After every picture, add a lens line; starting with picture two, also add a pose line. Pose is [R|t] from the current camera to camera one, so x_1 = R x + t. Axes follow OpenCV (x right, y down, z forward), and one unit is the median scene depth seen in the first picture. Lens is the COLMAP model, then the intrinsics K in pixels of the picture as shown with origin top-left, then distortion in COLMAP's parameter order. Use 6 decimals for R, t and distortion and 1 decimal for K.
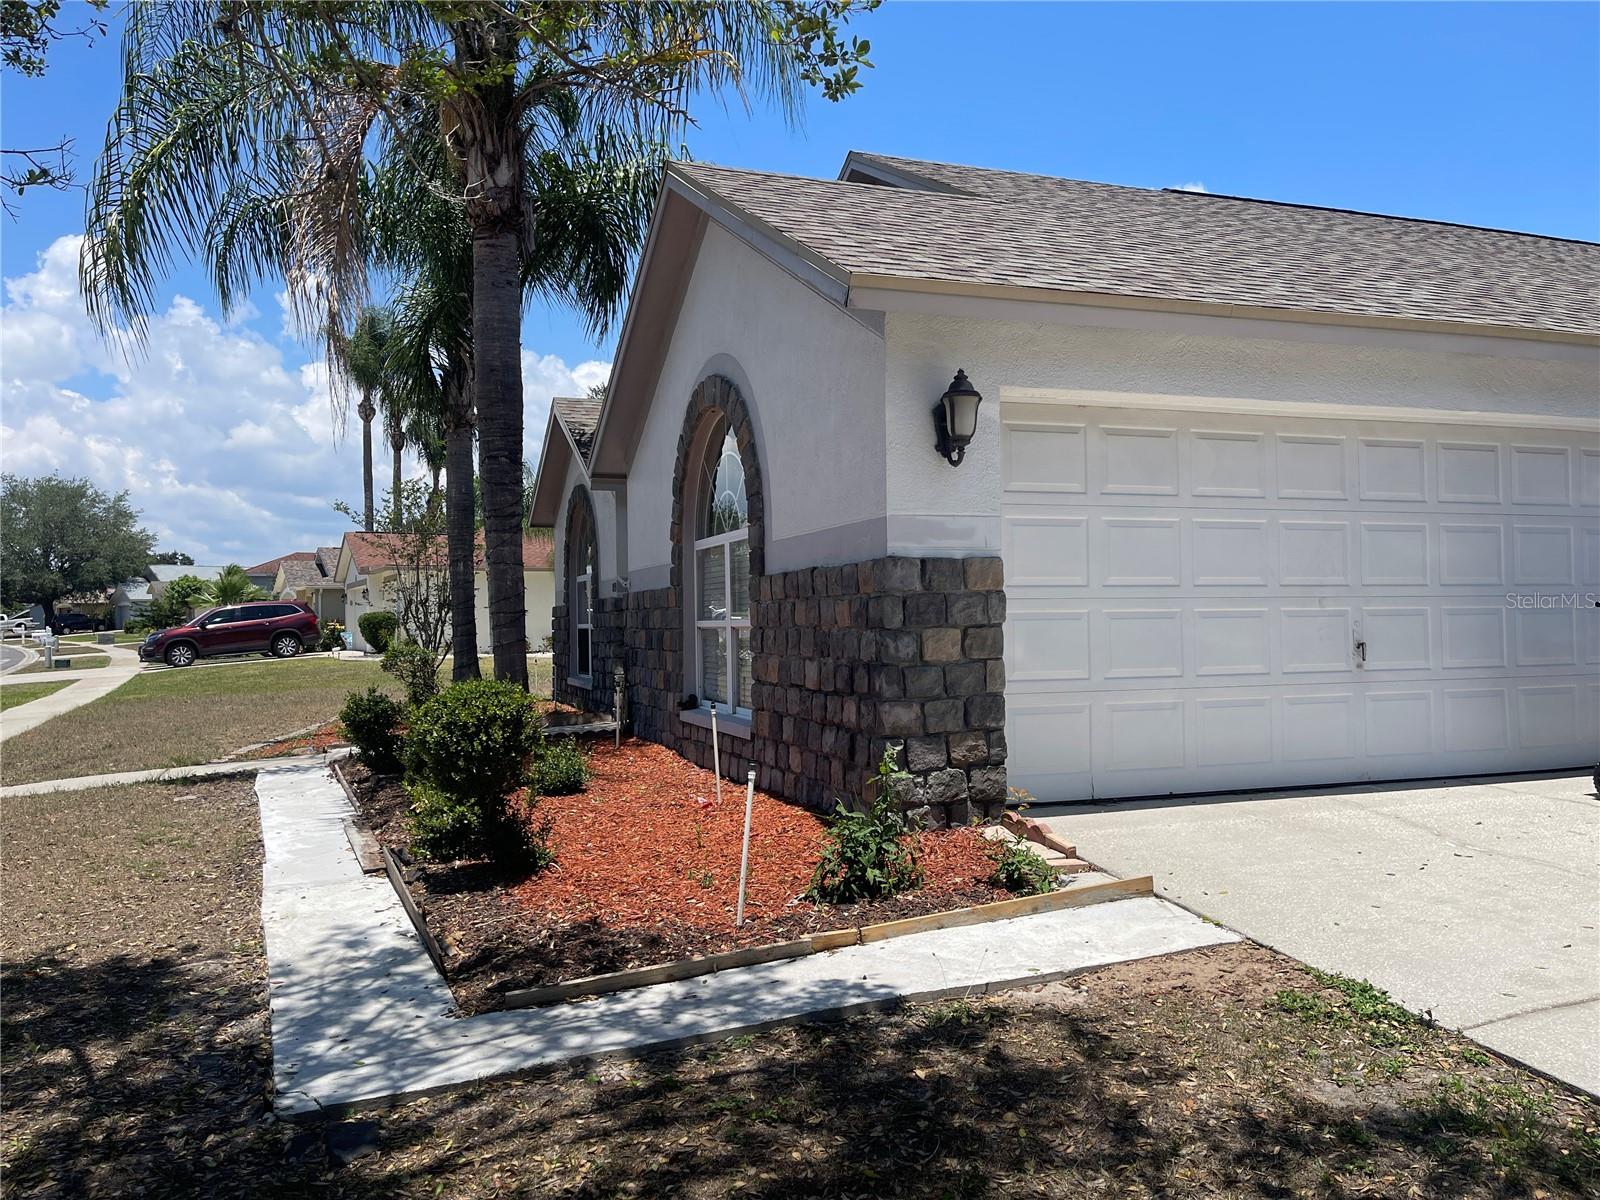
lens RADIAL K [[1206.8, 0, 800.9], [0, 1206.8, 605.6], [0, 0, 1]] dist [0.037257, -0.022165]
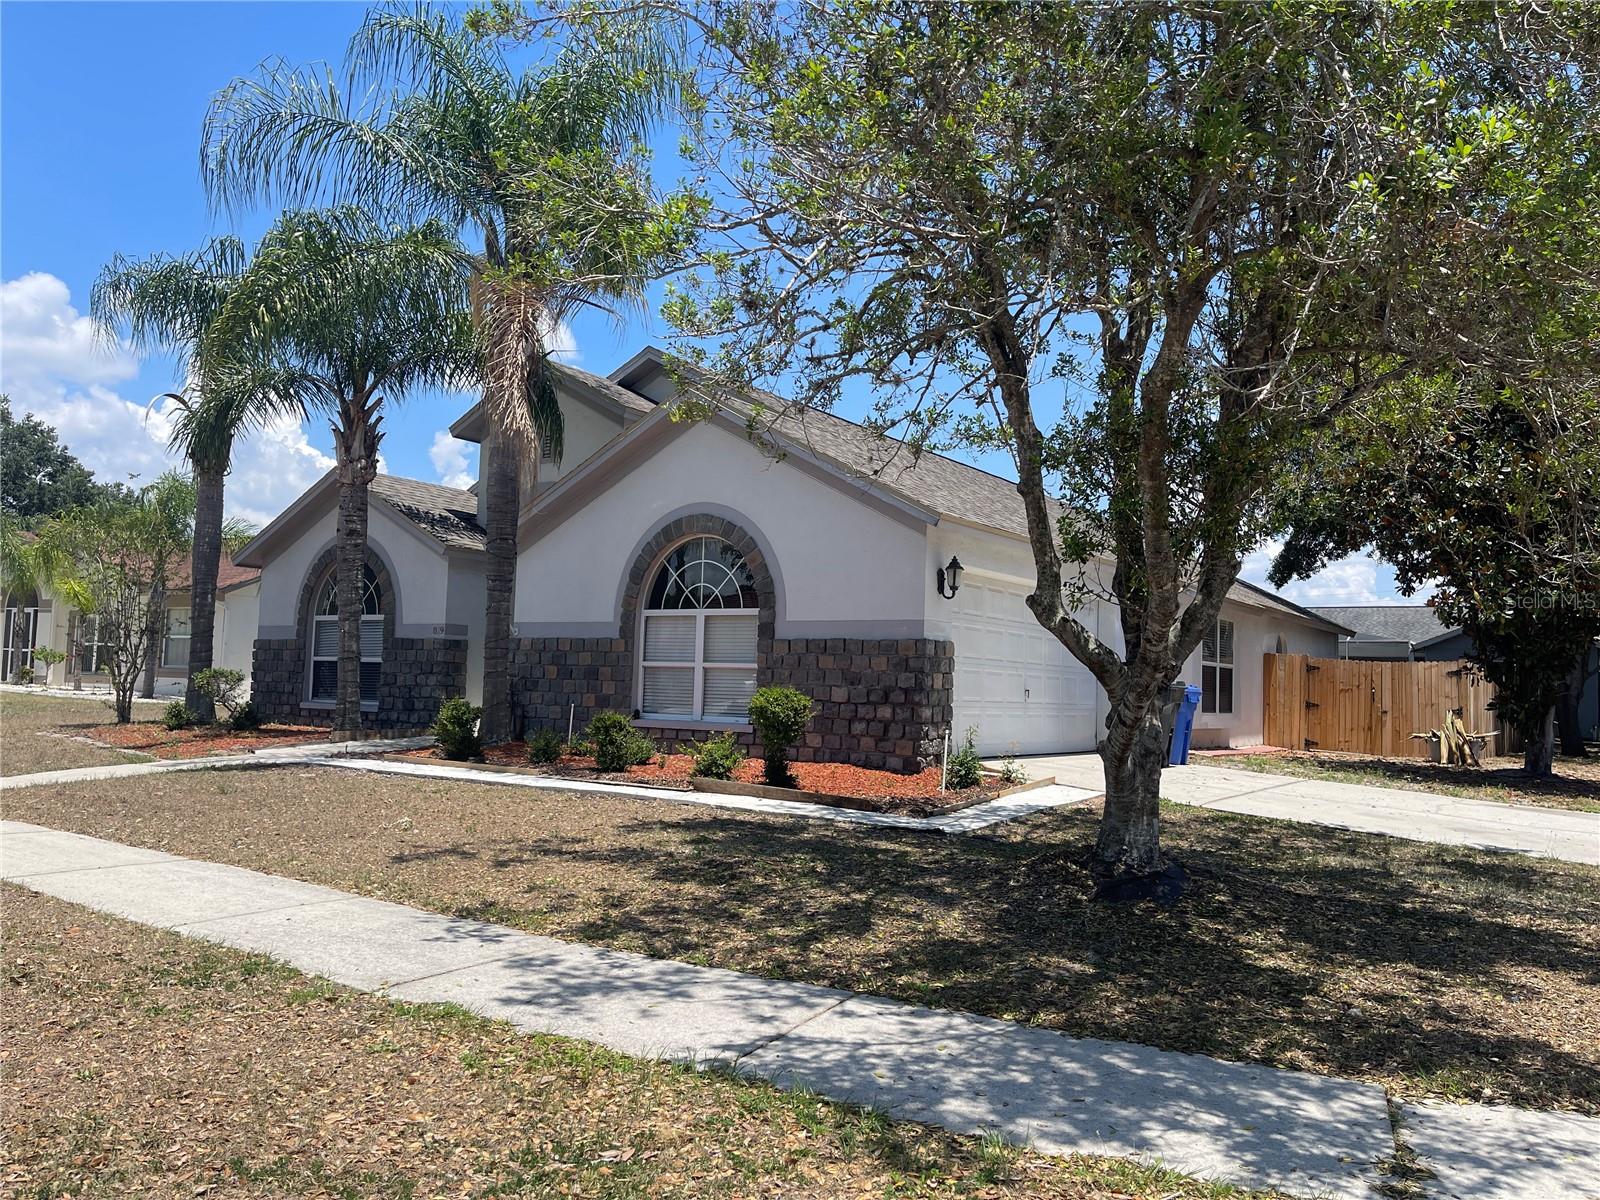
lens RADIAL K [[1206.8, 0, 799.5], [0, 1206.8, 592.5], [0, 0, 1]] dist [0.037257, -0.022165]
pose [[0.826006, 0.082568, 0.557581, -1.282439], [-0.050993, 0.996103, -0.071965, 0.041689], [-0.561350, 0.031010, 0.826997, -0.640321]]
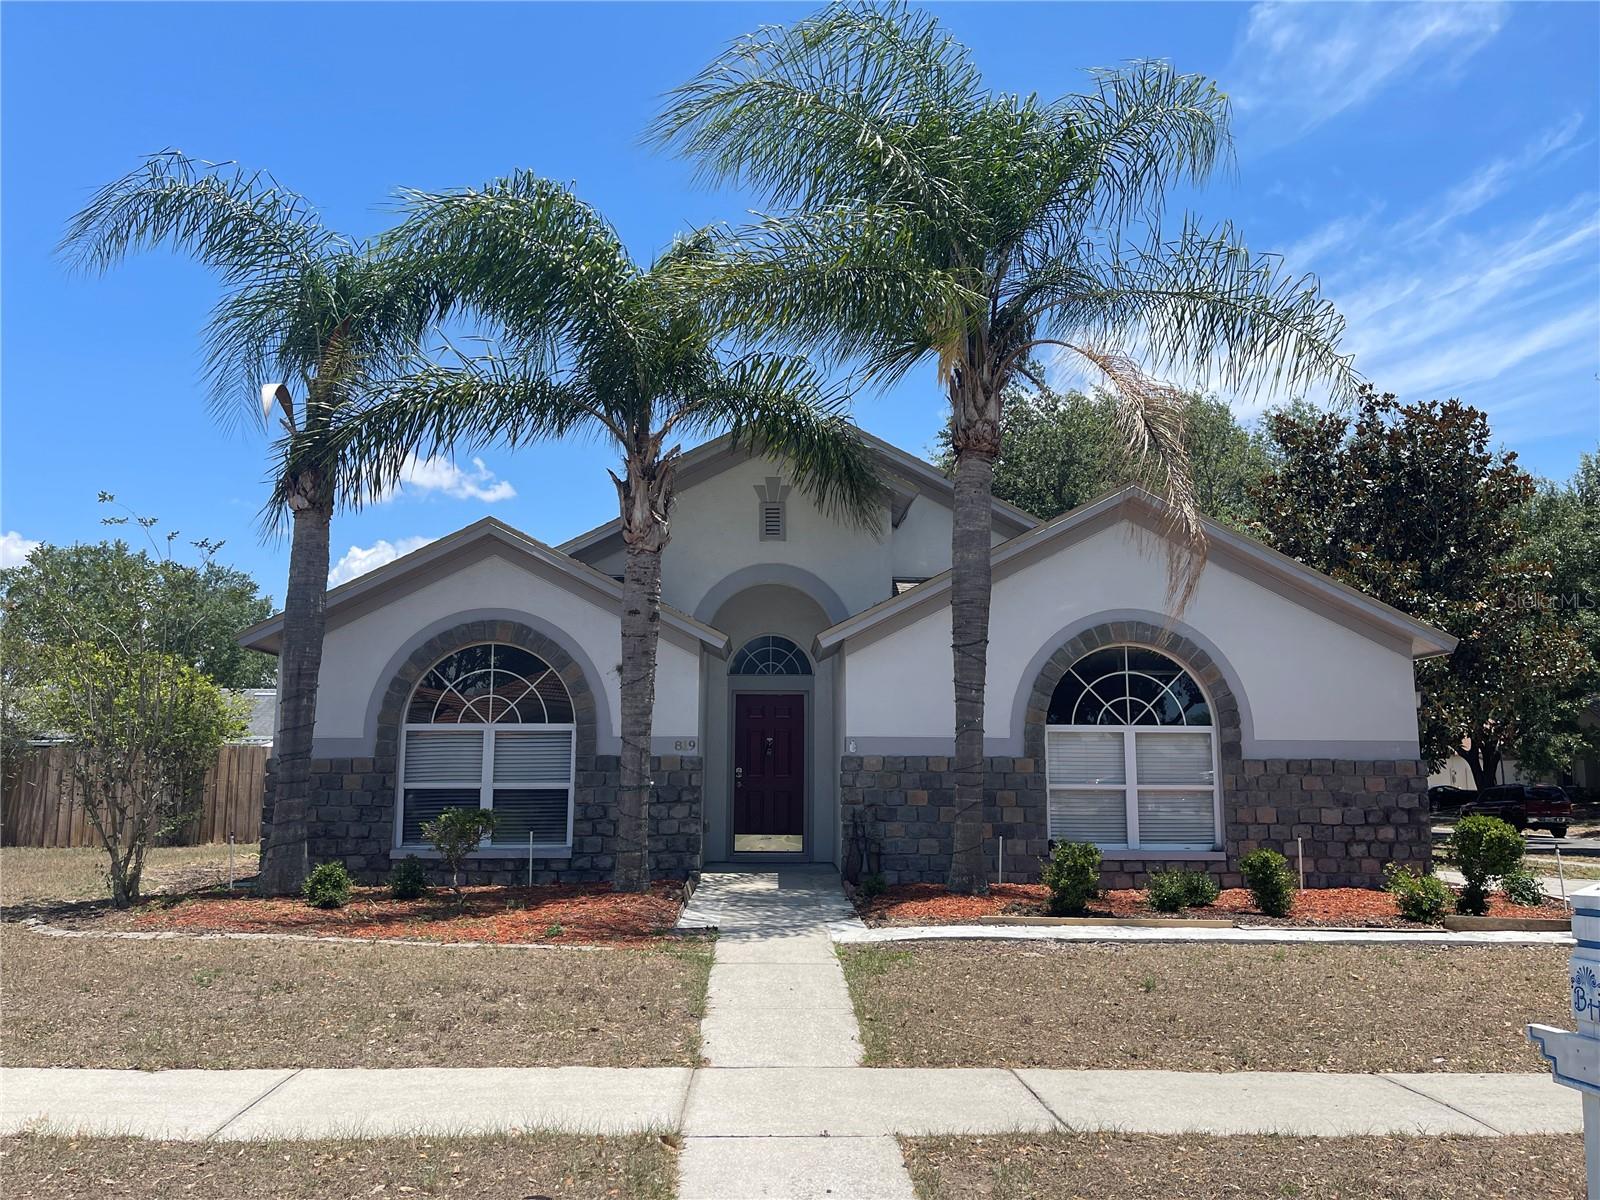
lens RADIAL K [[1206.8, 0, 800.3], [0, 1206.8, 593.6], [0, 0, 1]] dist [0.037257, -0.022165]
pose [[0.373948, 0.189530, 0.907877, -2.380703], [-0.025505, 0.980628, -0.194212, 0.119970], [-0.927099, 0.049470, 0.371538, 1.179005]]
